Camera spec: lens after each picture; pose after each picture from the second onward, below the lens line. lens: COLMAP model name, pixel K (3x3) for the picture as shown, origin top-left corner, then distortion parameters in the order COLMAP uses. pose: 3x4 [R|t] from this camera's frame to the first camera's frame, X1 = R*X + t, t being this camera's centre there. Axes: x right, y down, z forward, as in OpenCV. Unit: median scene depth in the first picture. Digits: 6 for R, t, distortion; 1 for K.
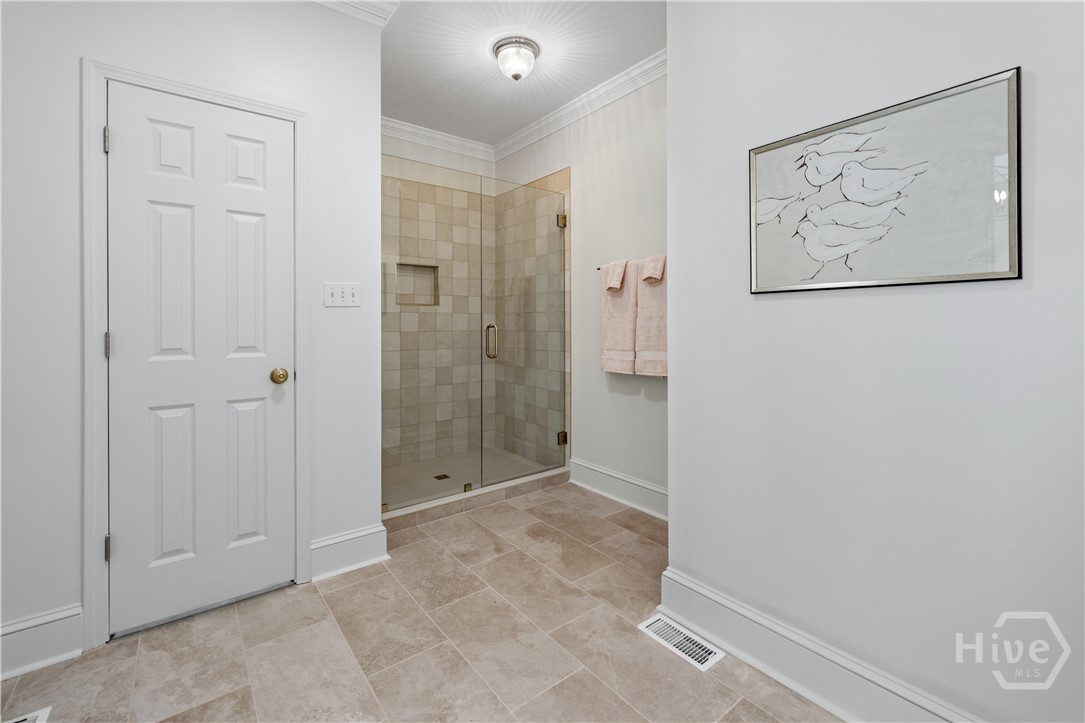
lens RADIAL K [[478.8, 0, 542.1], [0, 478.8, 359.1], [0, 0, 1]] dist [-0.009969, -0.000415]
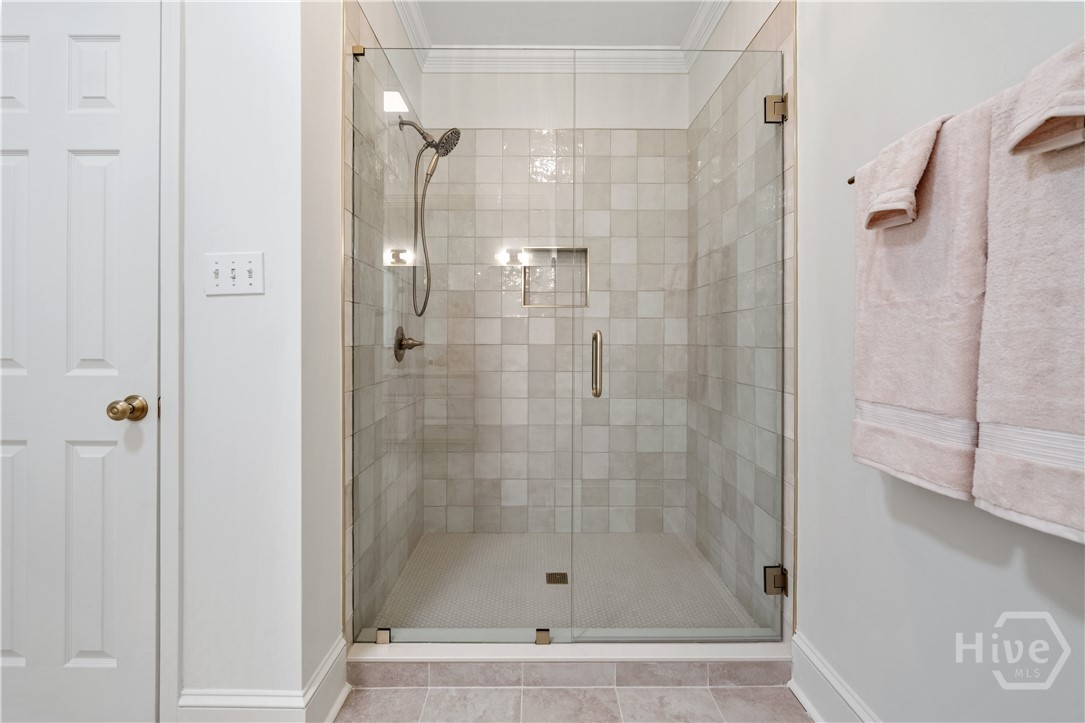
lens RADIAL K [[435.7, 0, 547.1], [0, 435.7, 346.9], [0, 0, 1]] dist [-0.004413, 0.000545]
pose [[0.783422, 0.015101, -0.621307, 0.130770], [-0.053010, 0.997685, -0.042593, -0.029686], [0.619226, 0.066304, 0.782409, 0.542934]]
